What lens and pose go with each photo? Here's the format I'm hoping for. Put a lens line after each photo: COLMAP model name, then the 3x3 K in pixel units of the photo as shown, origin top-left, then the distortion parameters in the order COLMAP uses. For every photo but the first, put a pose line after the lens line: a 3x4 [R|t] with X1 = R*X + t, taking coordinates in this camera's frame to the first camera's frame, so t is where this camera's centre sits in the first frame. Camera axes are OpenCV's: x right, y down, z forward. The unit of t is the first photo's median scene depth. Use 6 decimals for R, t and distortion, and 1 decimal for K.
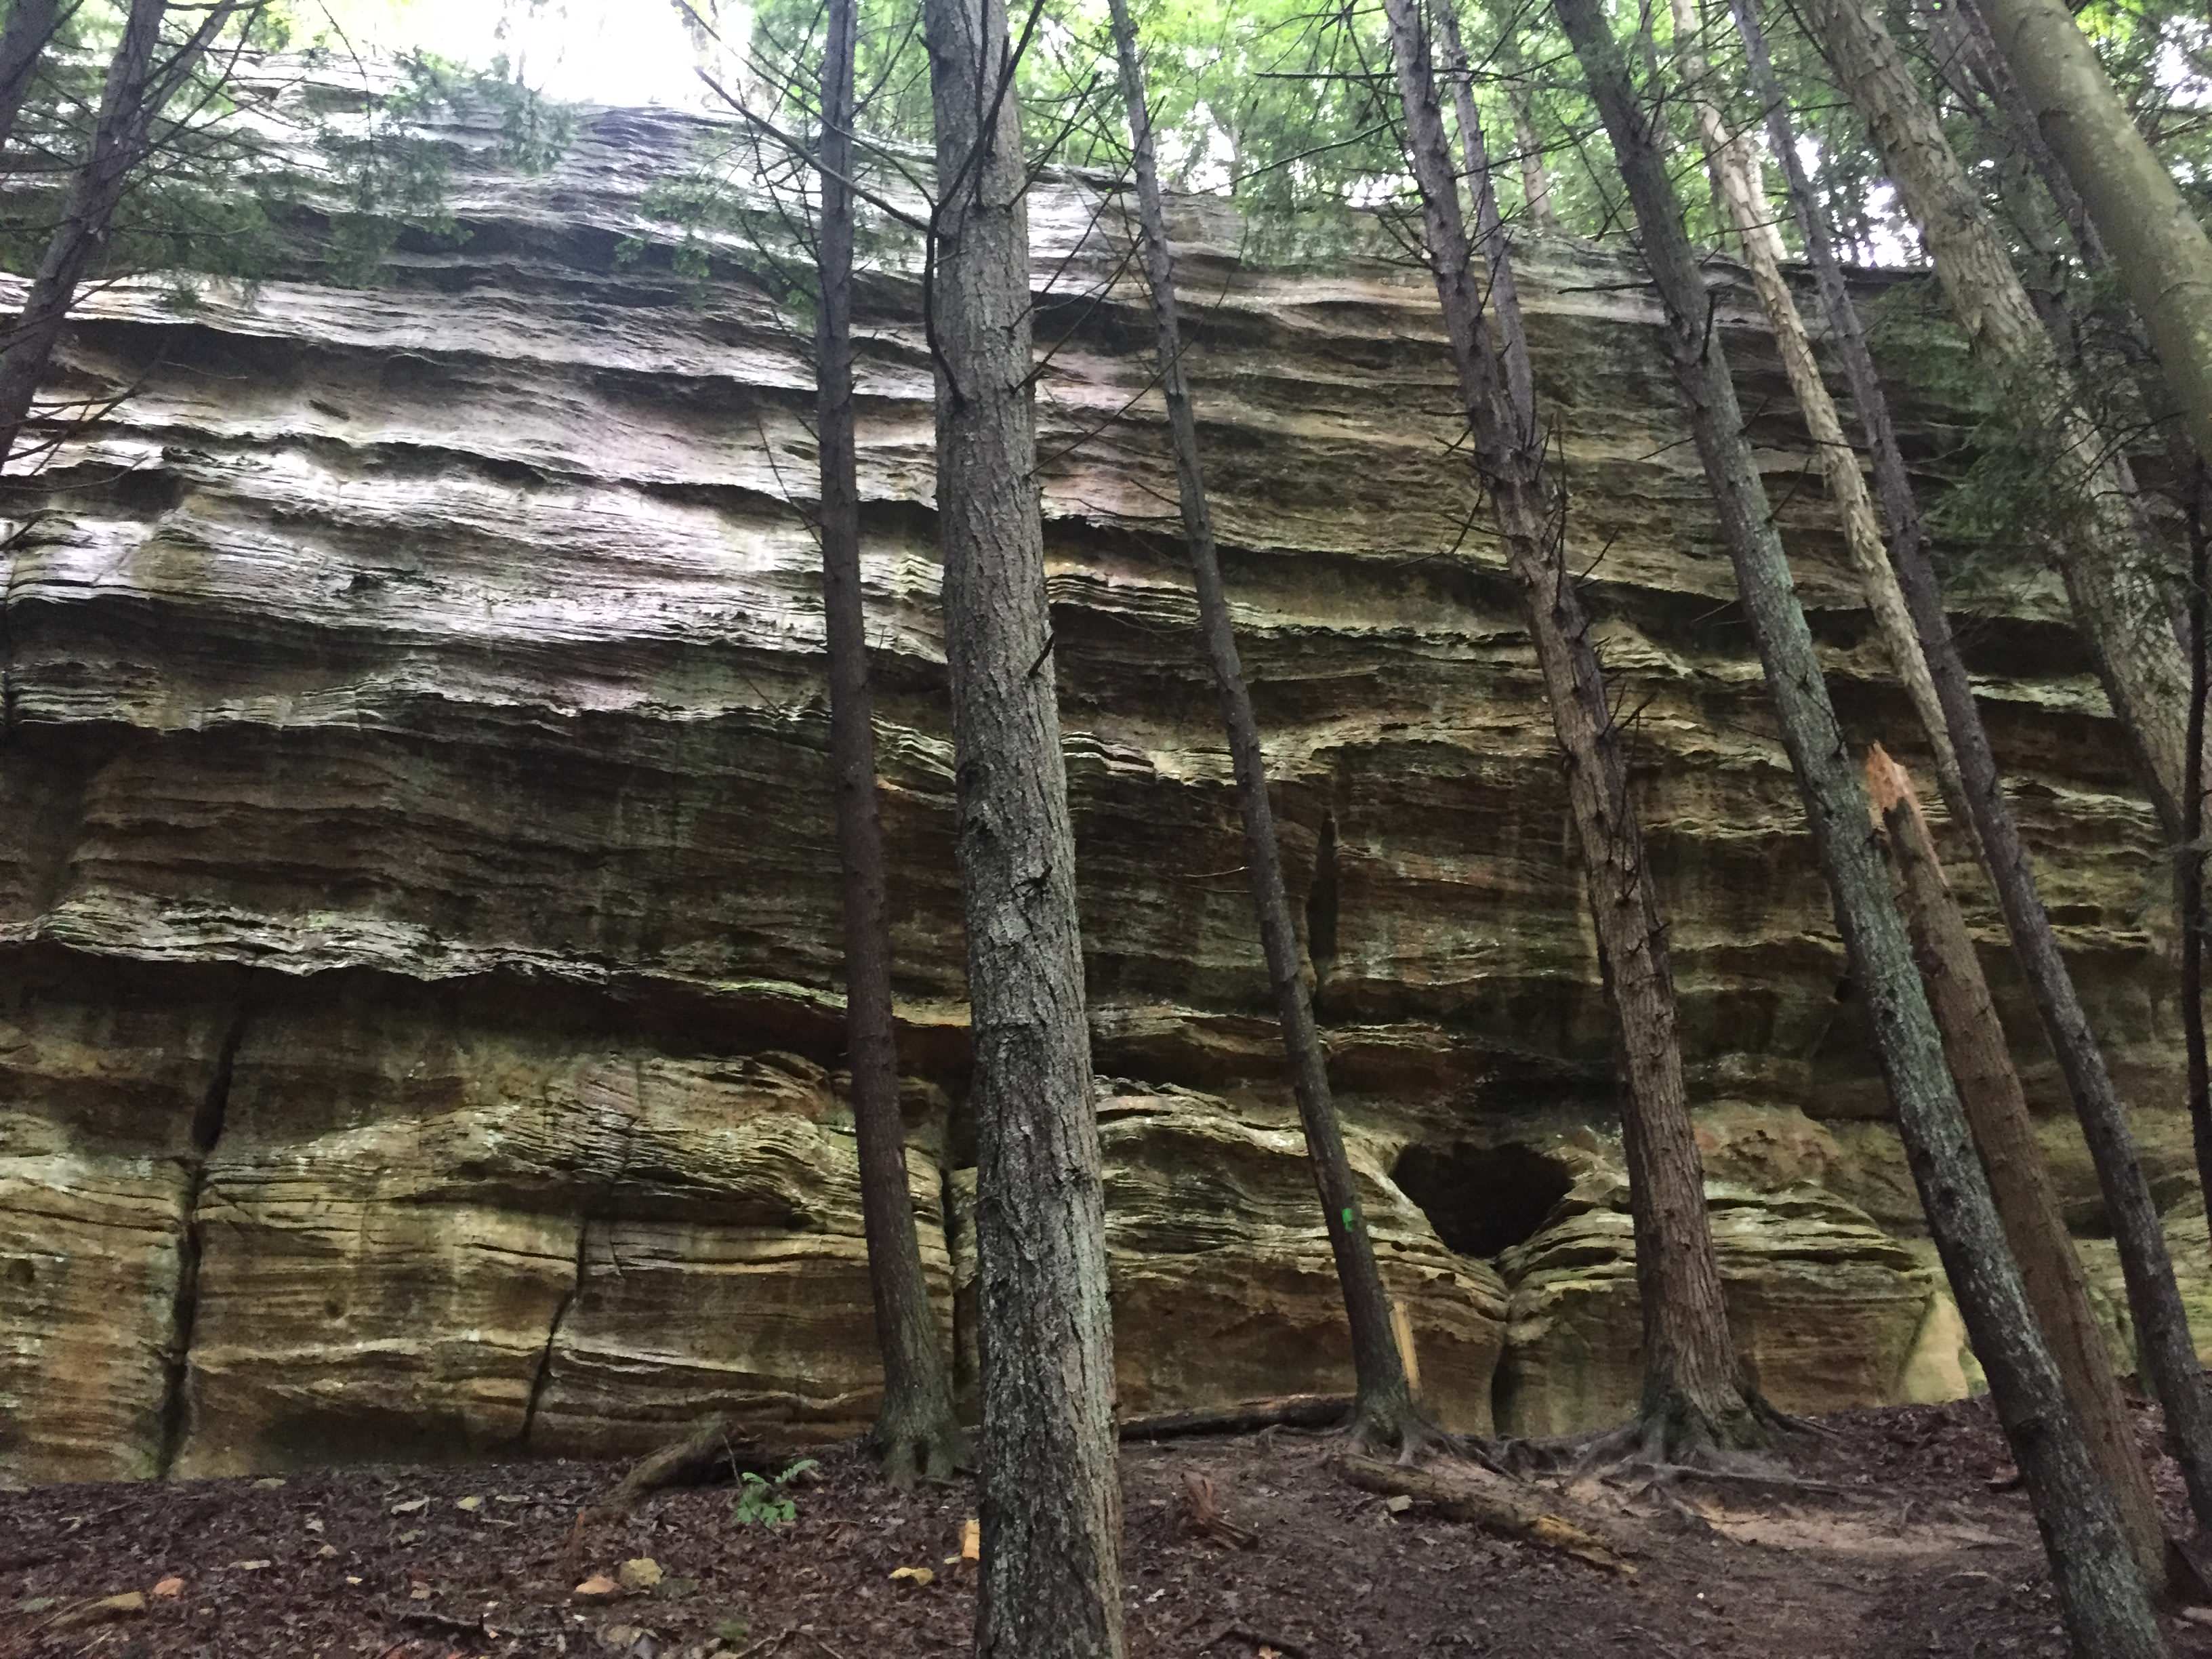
lens RADIAL K [[1887.7, 0, 1106.0], [0, 1887.7, 829.5], [0, 0, 1]] dist [0.075718, -0.103925]
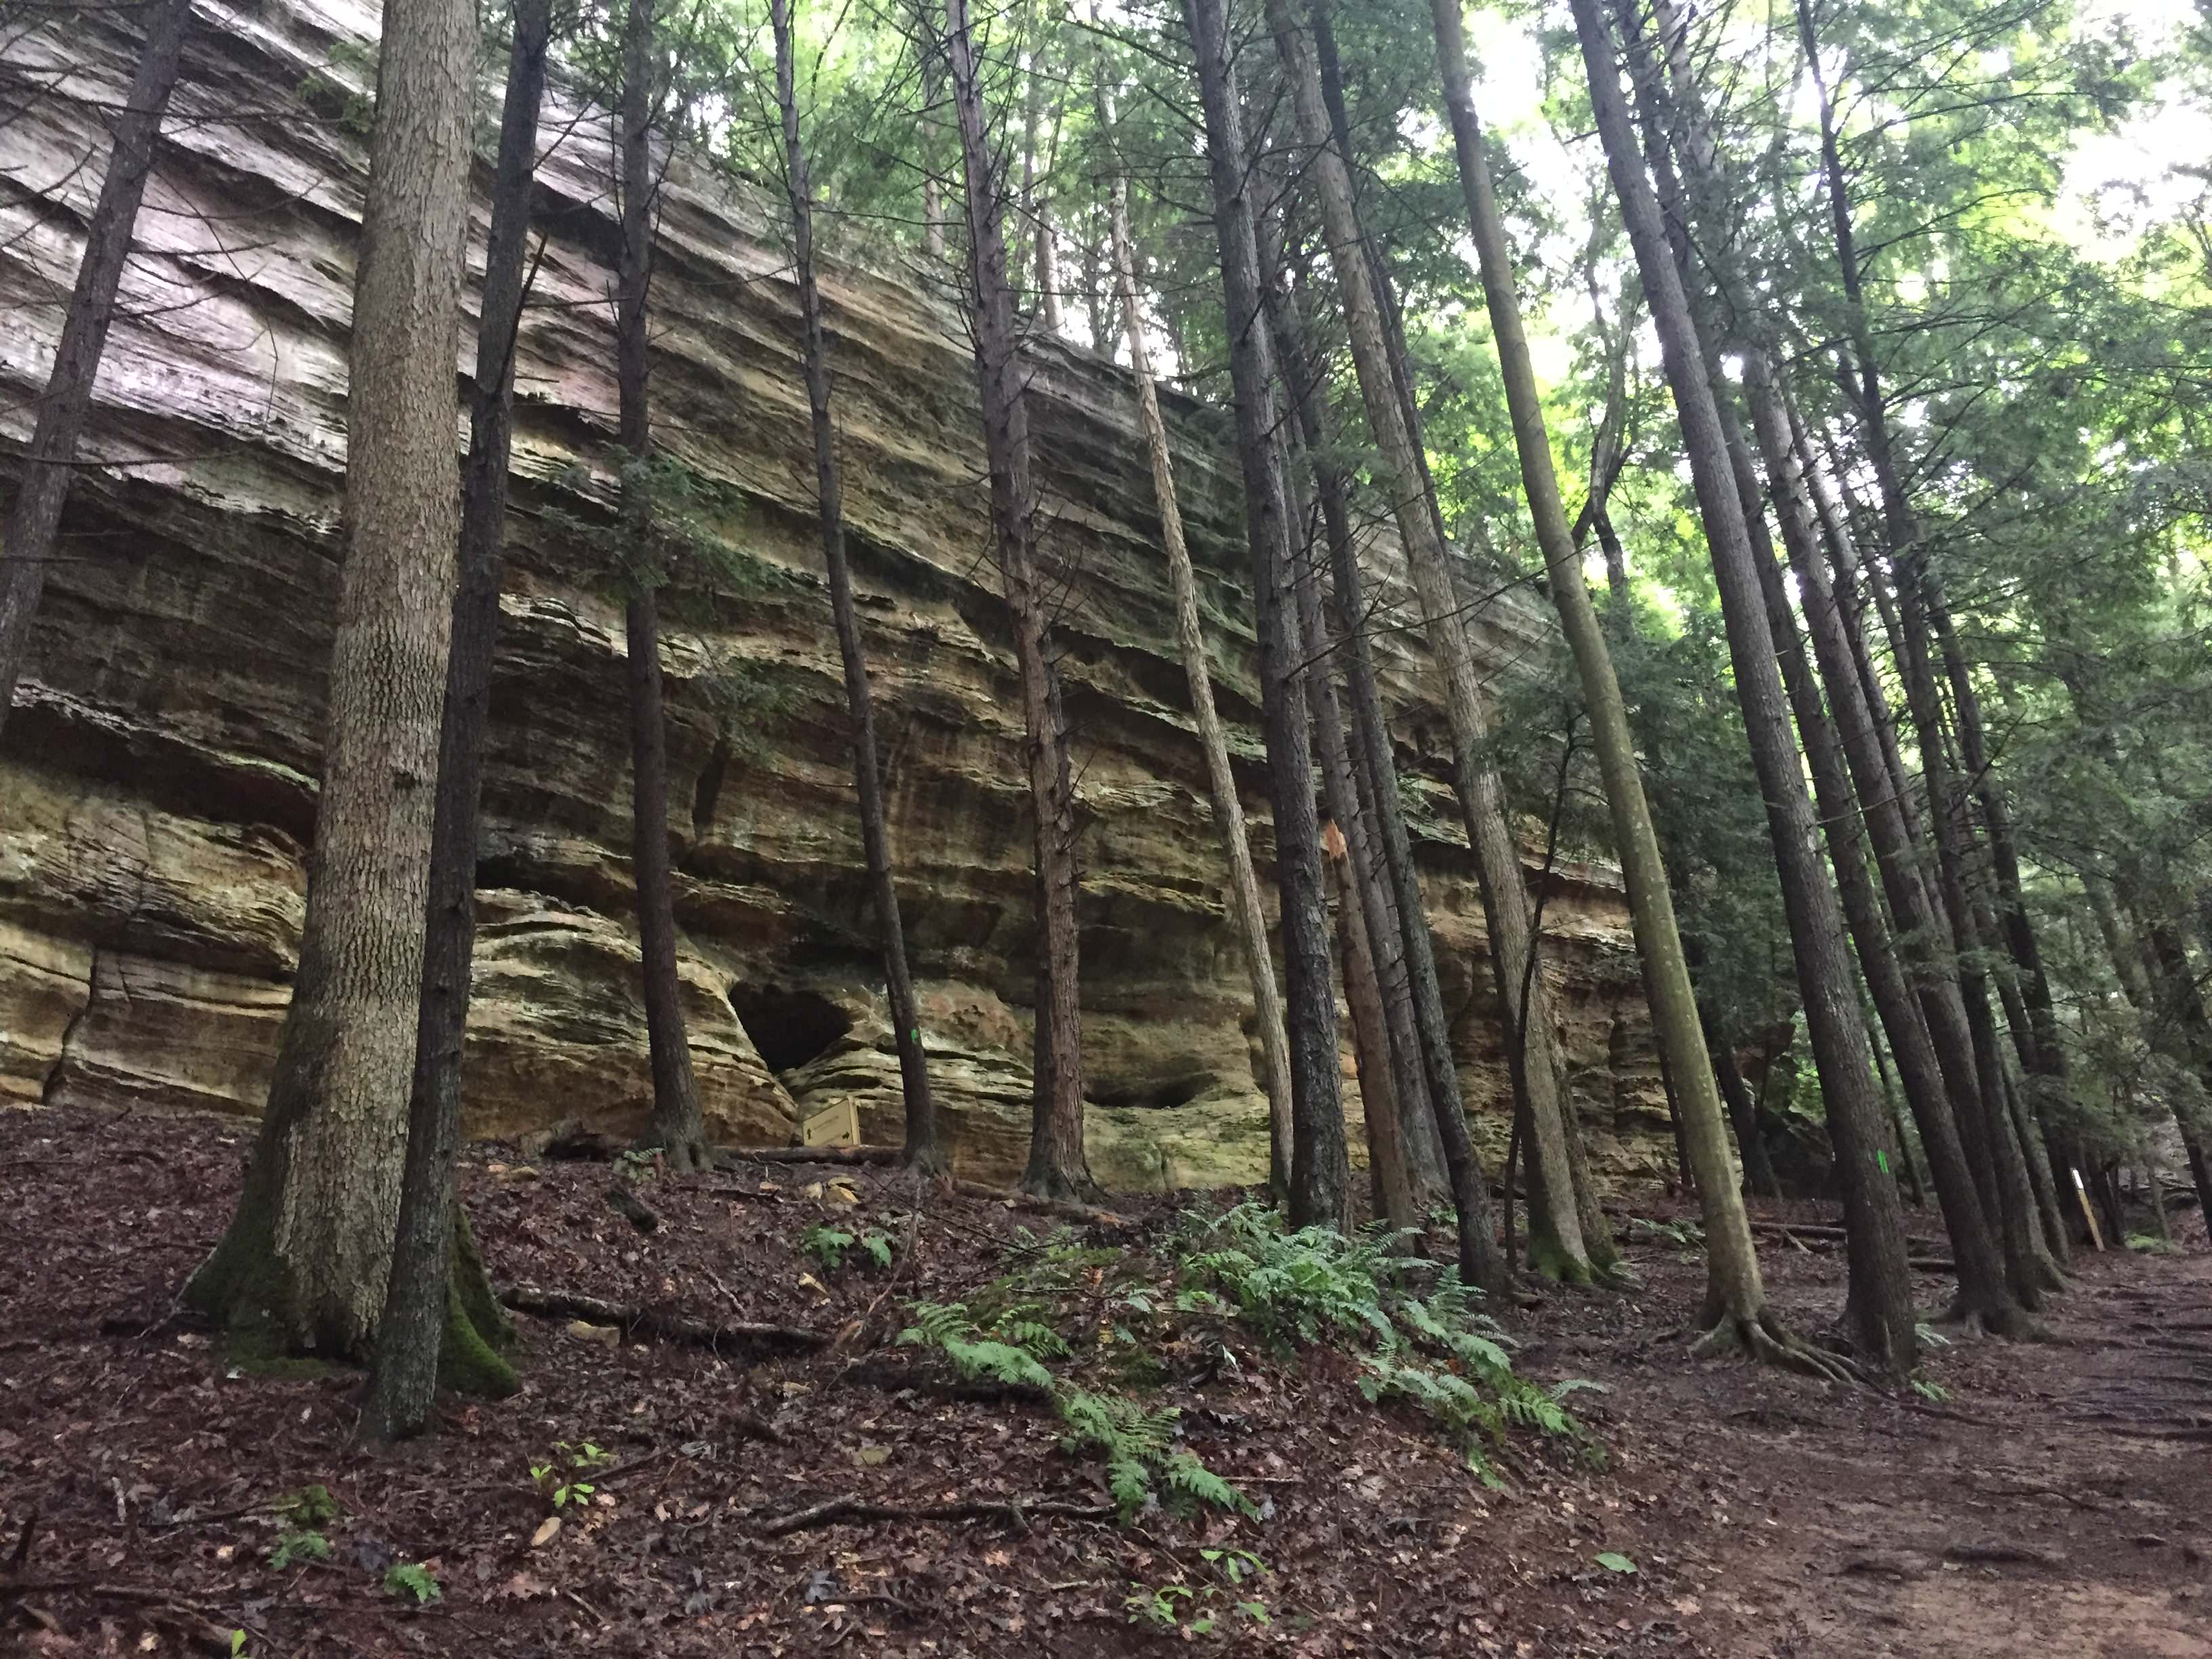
lens RADIAL K [[1887.7, 0, 1106.0], [0, 1887.7, 829.5], [0, 0, 1]] dist [0.075718, -0.103925]
pose [[0.840938, 0.180653, 0.510086, -0.312876], [-0.220143, 0.975310, 0.017515, -0.008620], [-0.494328, -0.127021, 0.859945, -0.202963]]
